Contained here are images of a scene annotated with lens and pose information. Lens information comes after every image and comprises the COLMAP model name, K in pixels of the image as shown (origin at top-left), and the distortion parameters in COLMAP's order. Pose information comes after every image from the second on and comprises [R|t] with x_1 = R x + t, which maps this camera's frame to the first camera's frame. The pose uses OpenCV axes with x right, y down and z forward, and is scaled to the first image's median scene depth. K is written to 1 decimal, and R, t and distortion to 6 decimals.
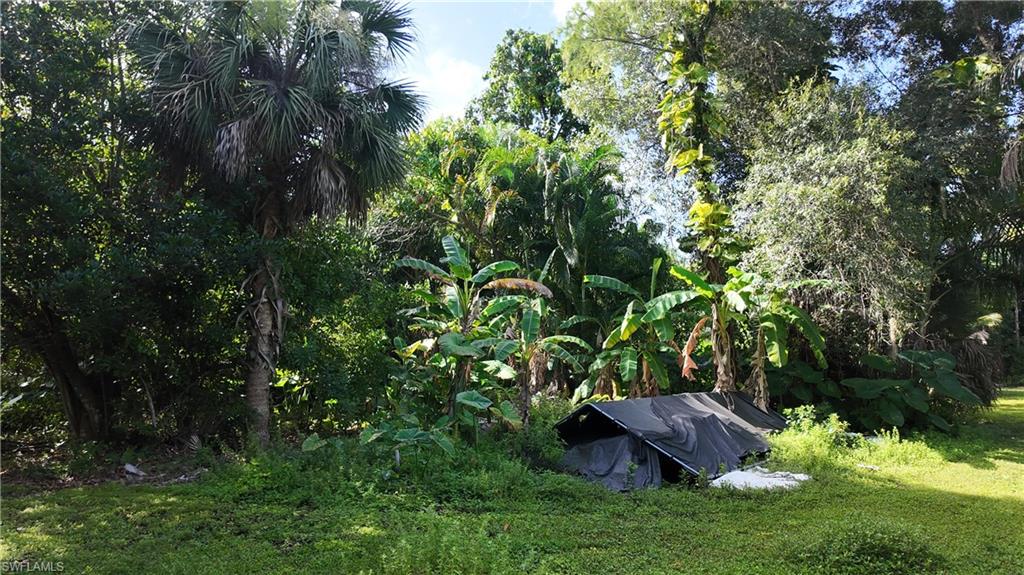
lens RADIAL K [[592.7, 0, 517.5], [0, 592.7, 291.9], [0, 0, 1]] dist [0.063718, -0.002015]
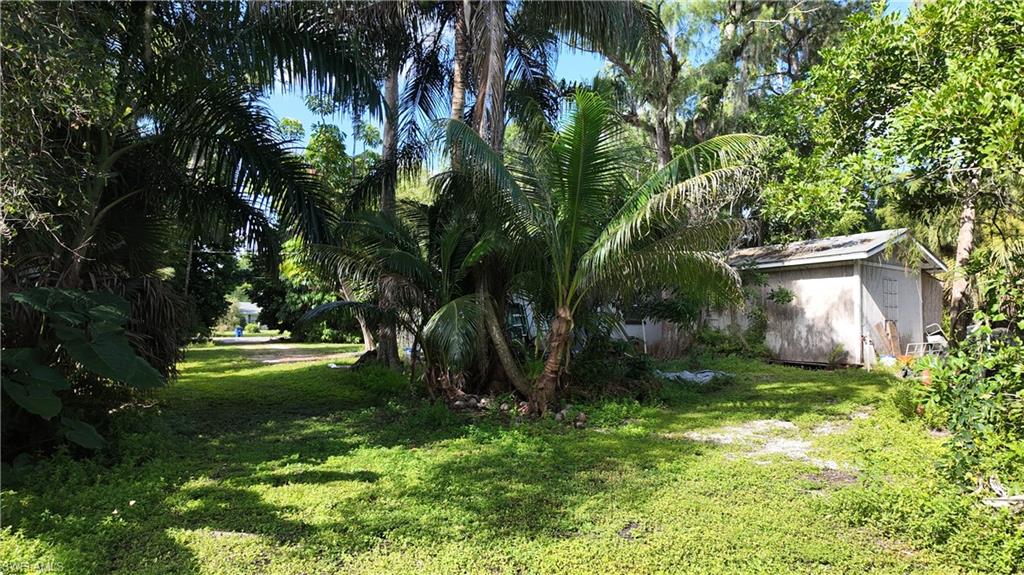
lens RADIAL K [[604.3, 0, 512.0], [0, 604.3, 287.5], [0, 0, 1]] dist [0.023140, -0.000575]
pose [[0.368187, 0.057626, 0.927964, 0.339429], [-0.100754, 0.994673, -0.021792, 0.071245], [-0.924276, -0.085472, 0.372032, 0.488640]]
